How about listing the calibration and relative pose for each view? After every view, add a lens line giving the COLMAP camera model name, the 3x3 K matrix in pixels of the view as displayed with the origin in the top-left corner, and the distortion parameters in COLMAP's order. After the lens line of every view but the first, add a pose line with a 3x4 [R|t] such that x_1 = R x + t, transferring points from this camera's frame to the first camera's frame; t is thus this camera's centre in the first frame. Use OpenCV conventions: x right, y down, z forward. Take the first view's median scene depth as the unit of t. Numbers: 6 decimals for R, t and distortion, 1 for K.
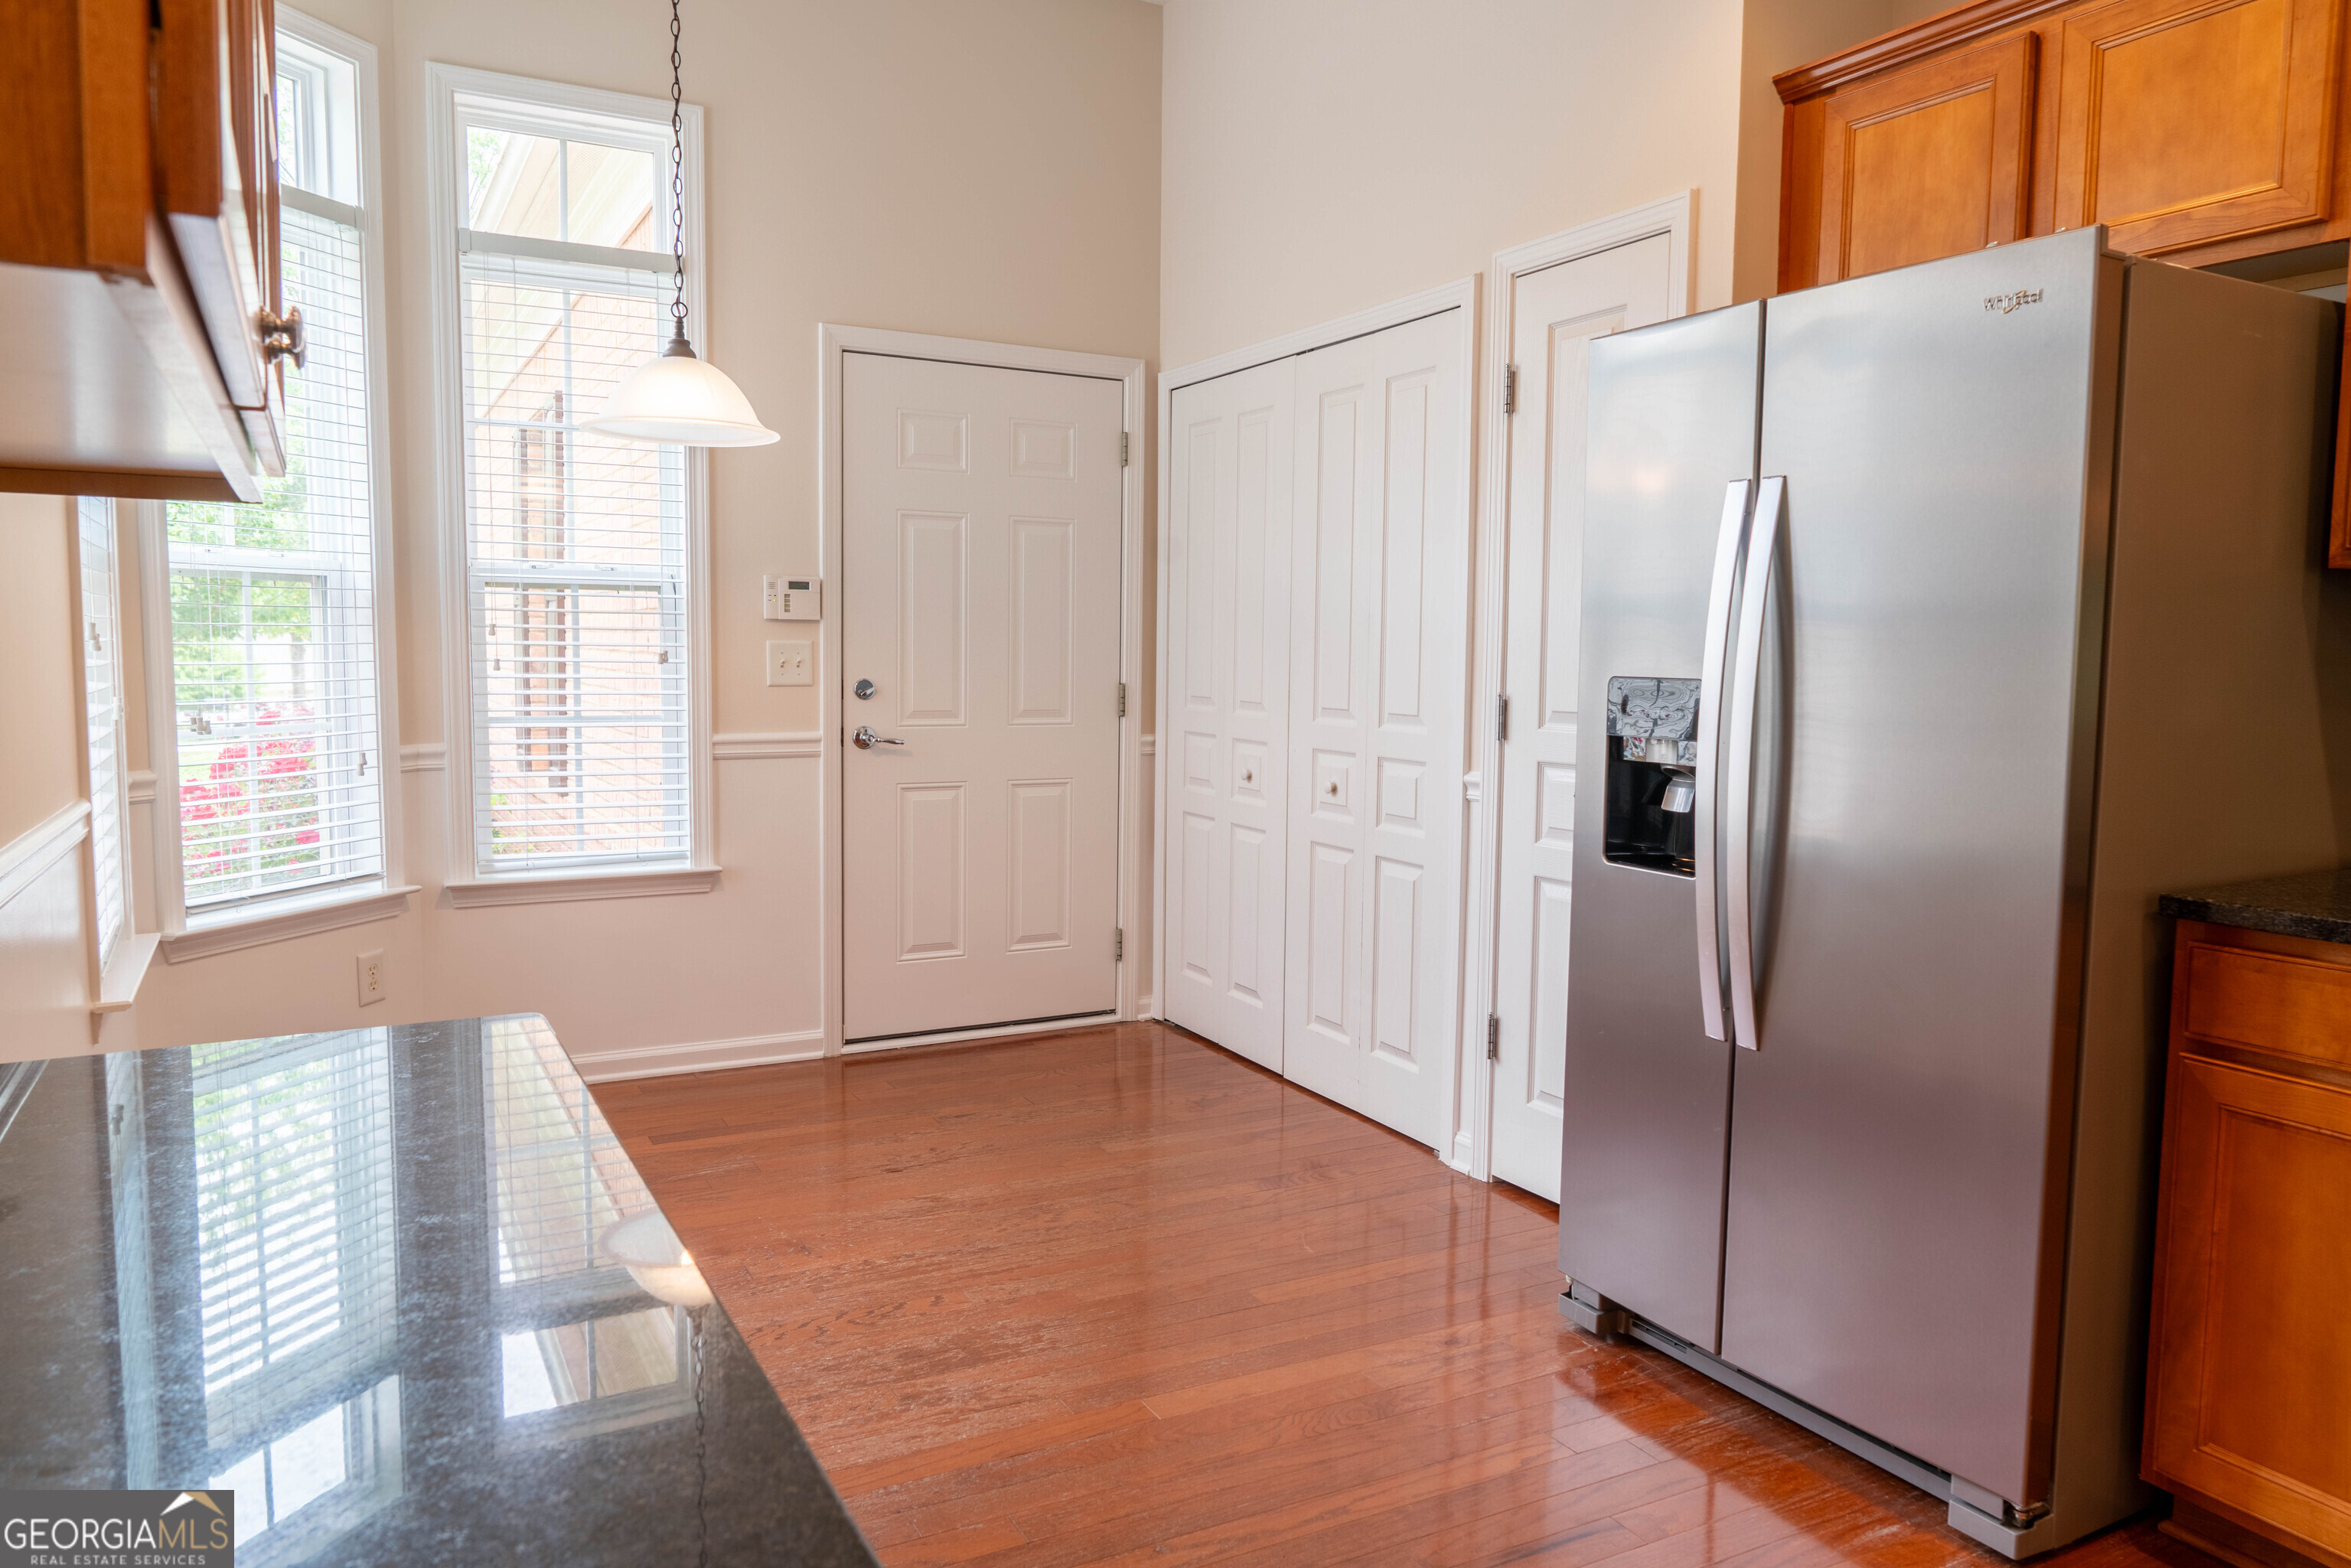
lens RADIAL K [[1570.5, 0, 1178.4], [0, 1570.5, 776.0], [0, 0, 1]] dist [-0.017323, 0.001766]
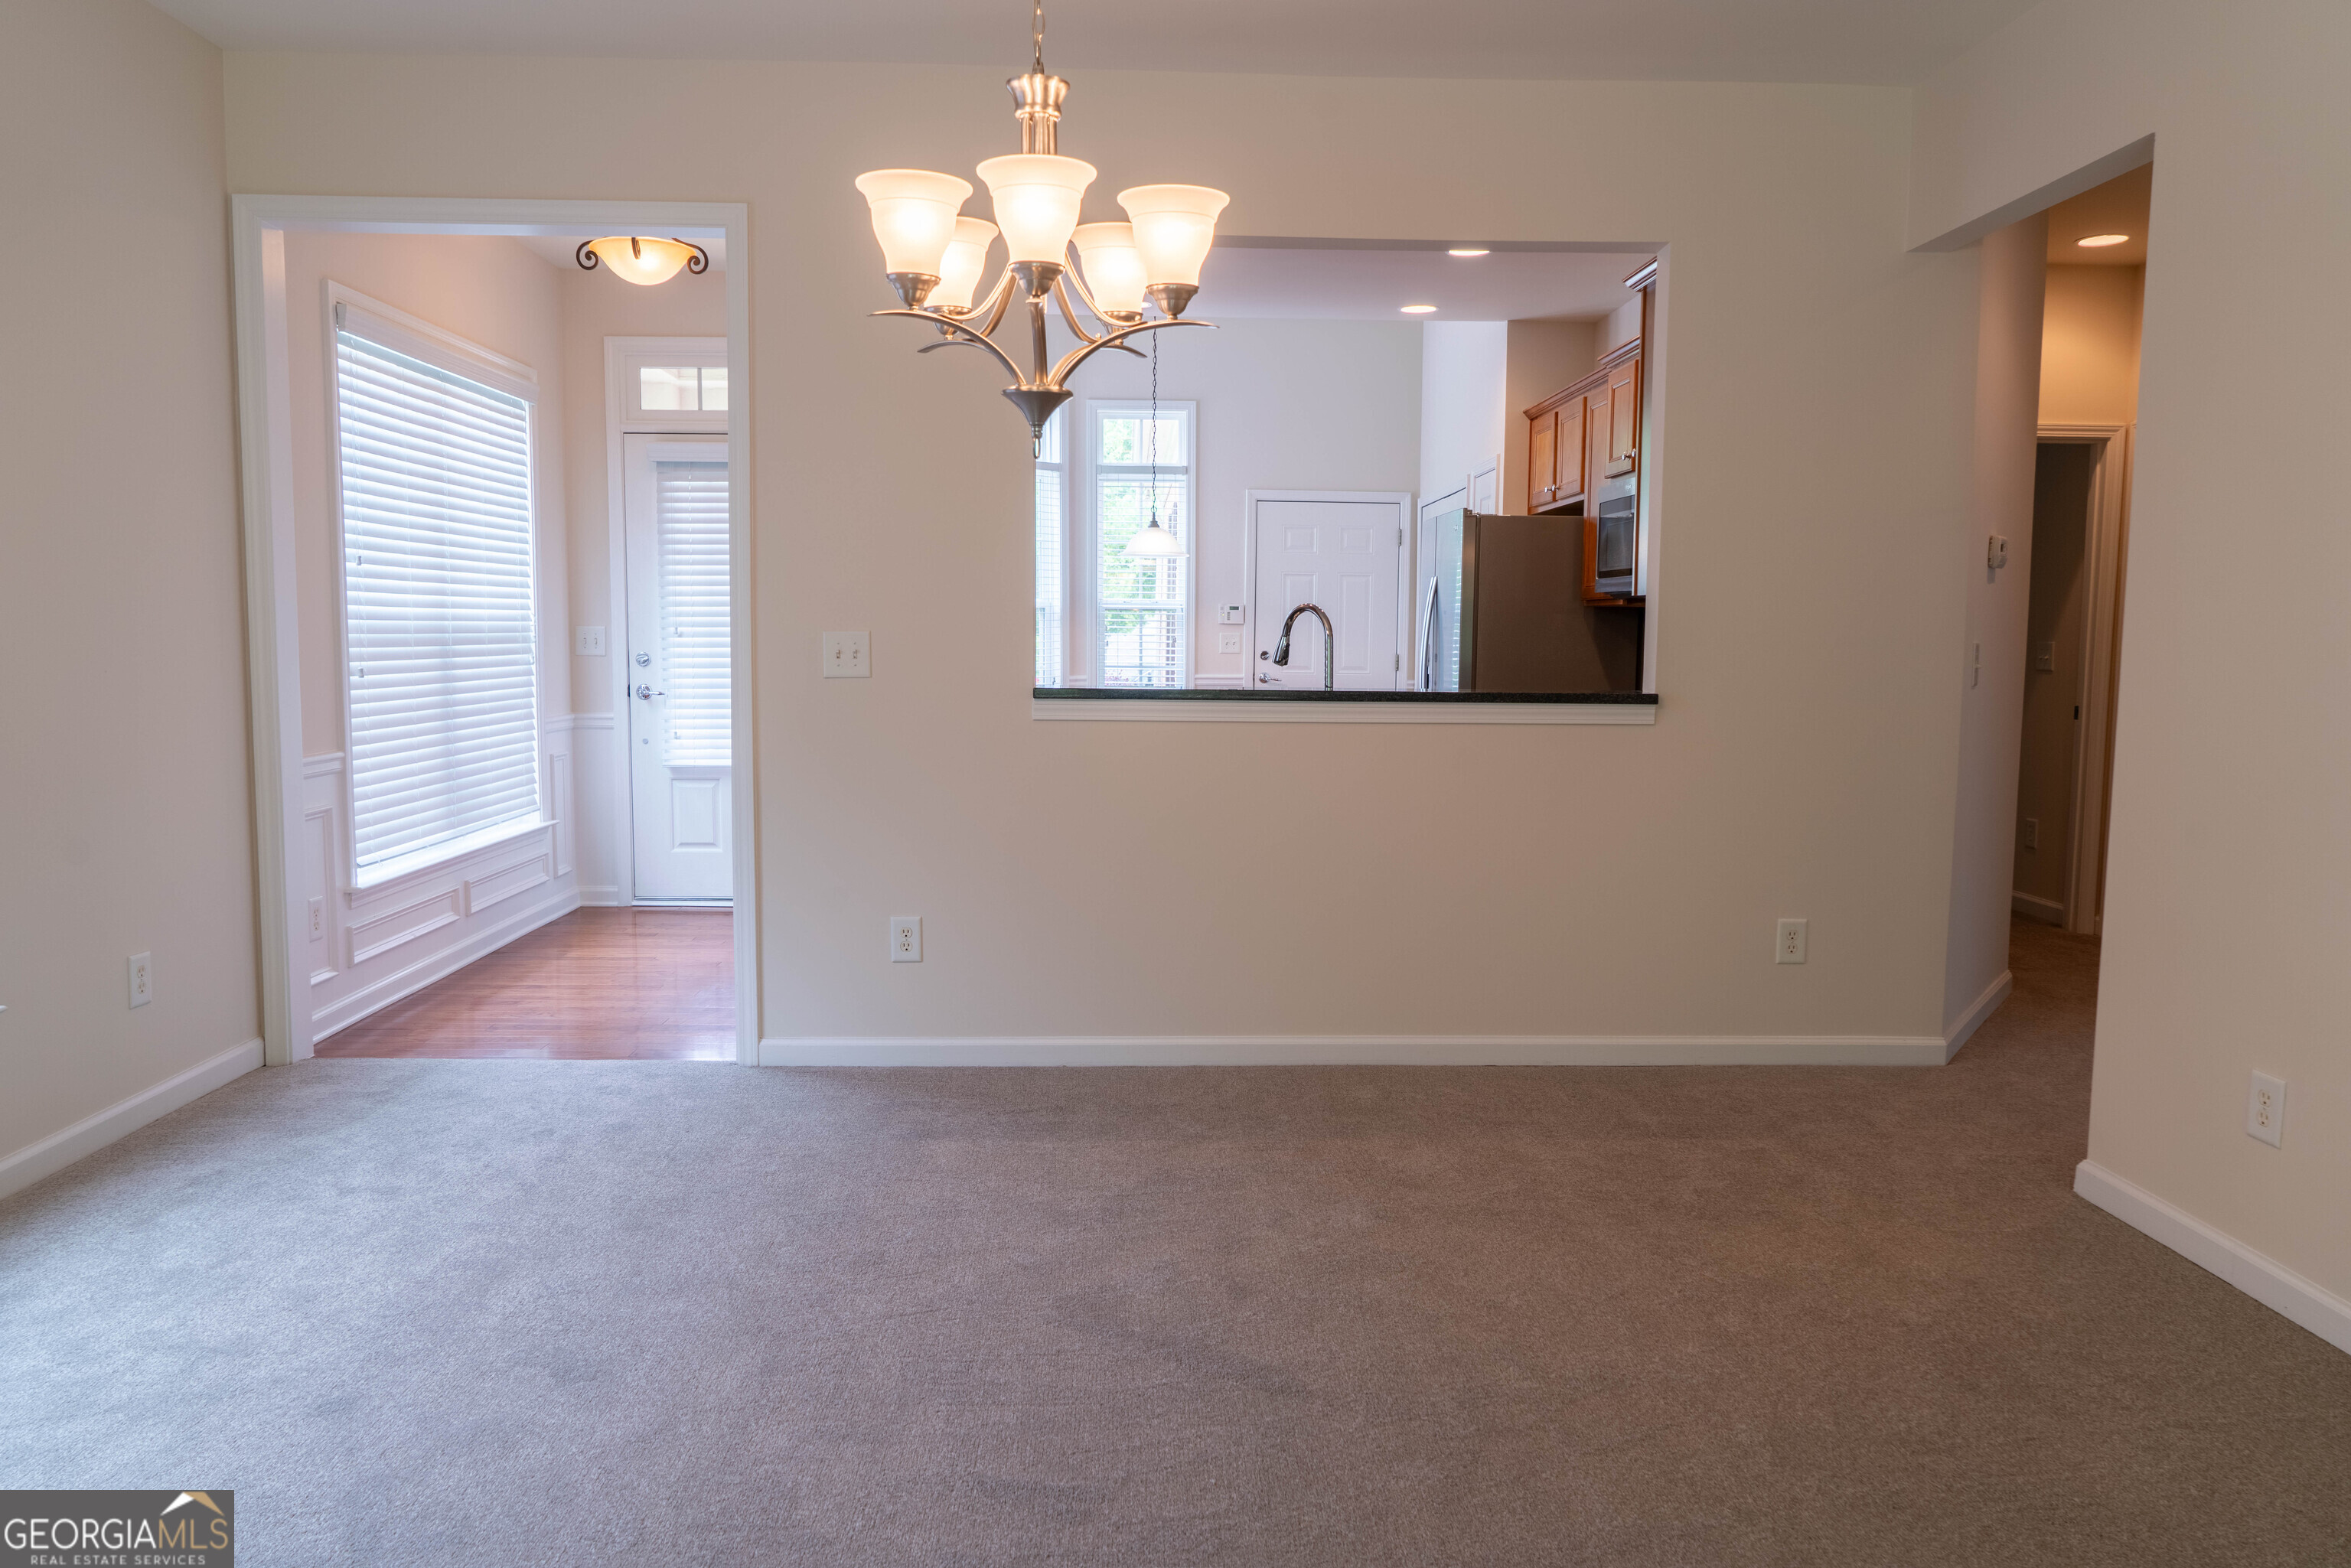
lens RADIAL K [[1570.5, 0, 1184.3], [0, 1570.5, 772.9], [0, 0, 1]] dist [-0.017323, 0.001766]
pose [[0.897542, 0.034628, -0.439567, 0.757324], [-0.036454, 0.999326, 0.004289, 0.116468], [0.439419, 0.012175, 0.898200, -1.141557]]
